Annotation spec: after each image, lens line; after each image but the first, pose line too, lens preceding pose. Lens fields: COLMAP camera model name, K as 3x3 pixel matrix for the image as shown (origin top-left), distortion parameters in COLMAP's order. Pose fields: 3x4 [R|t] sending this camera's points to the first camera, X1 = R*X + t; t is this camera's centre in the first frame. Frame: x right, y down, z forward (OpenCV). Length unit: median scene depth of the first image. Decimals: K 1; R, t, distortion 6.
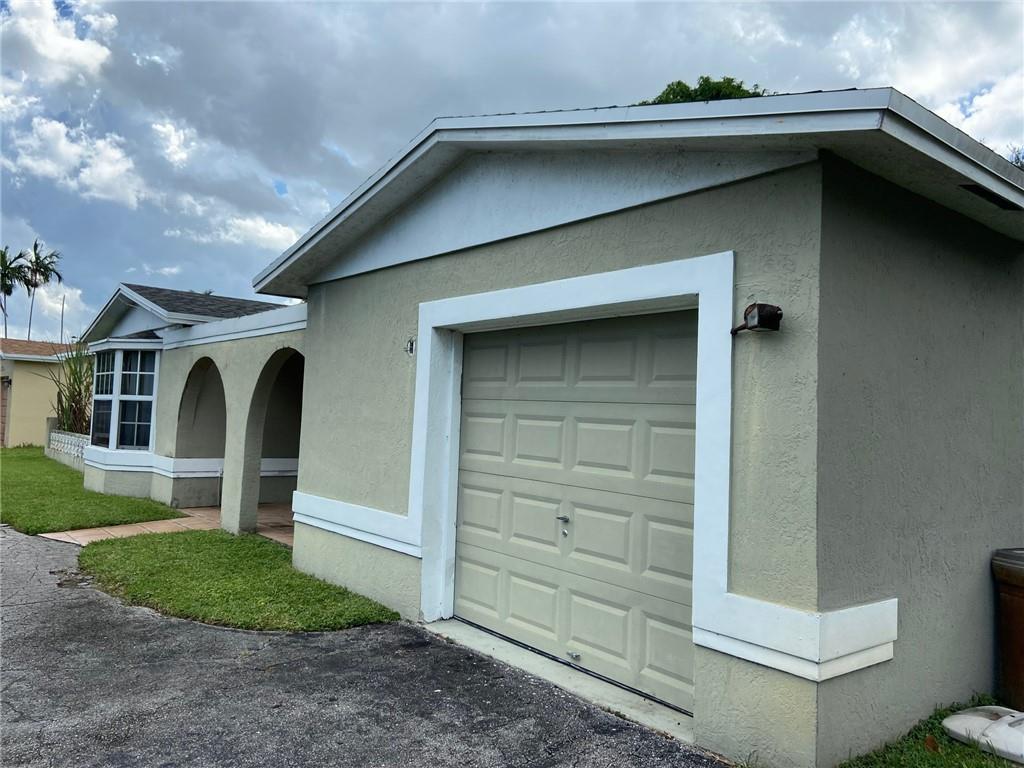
lens RADIAL K [[758.5, 0, 503.3], [0, 758.5, 381.9], [0, 0, 1]] dist [0.087460, -0.109061]
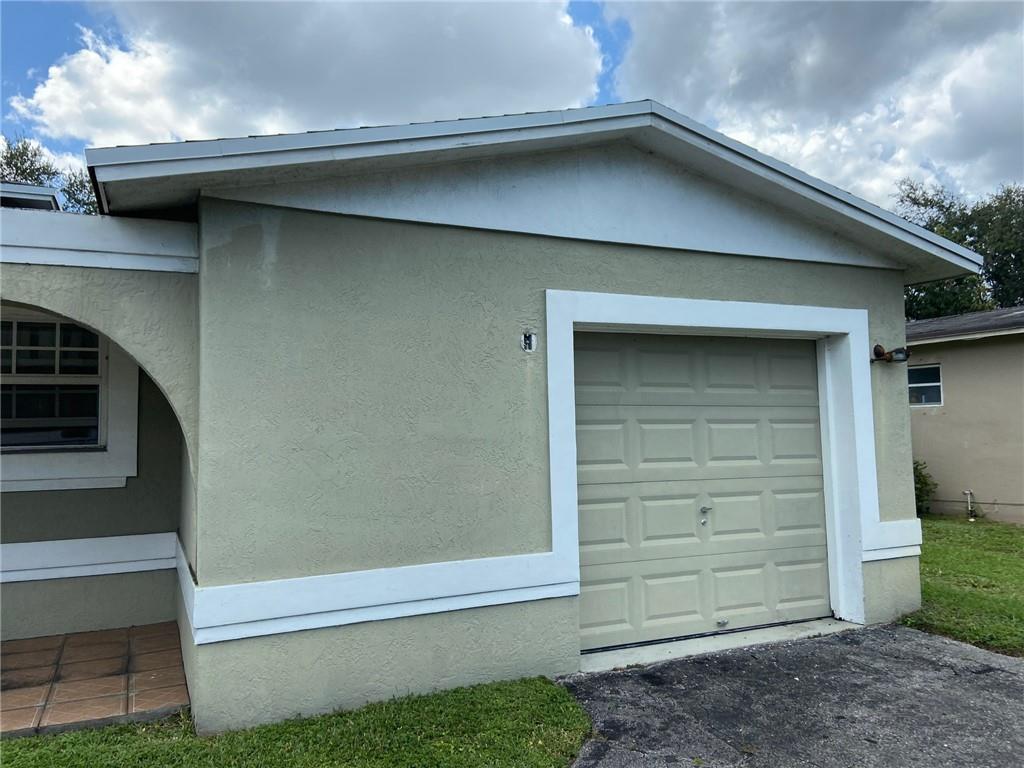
lens RADIAL K [[758.5, 0, 503.3], [0, 758.5, 381.9], [0, 0, 1]] dist [0.087460, -0.109061]
pose [[0.255149, 0.006284, 0.966881, -1.114517], [-0.020170, 0.999796, -0.001175, -0.002502], [-0.966691, -0.019202, 0.255224, 1.019522]]
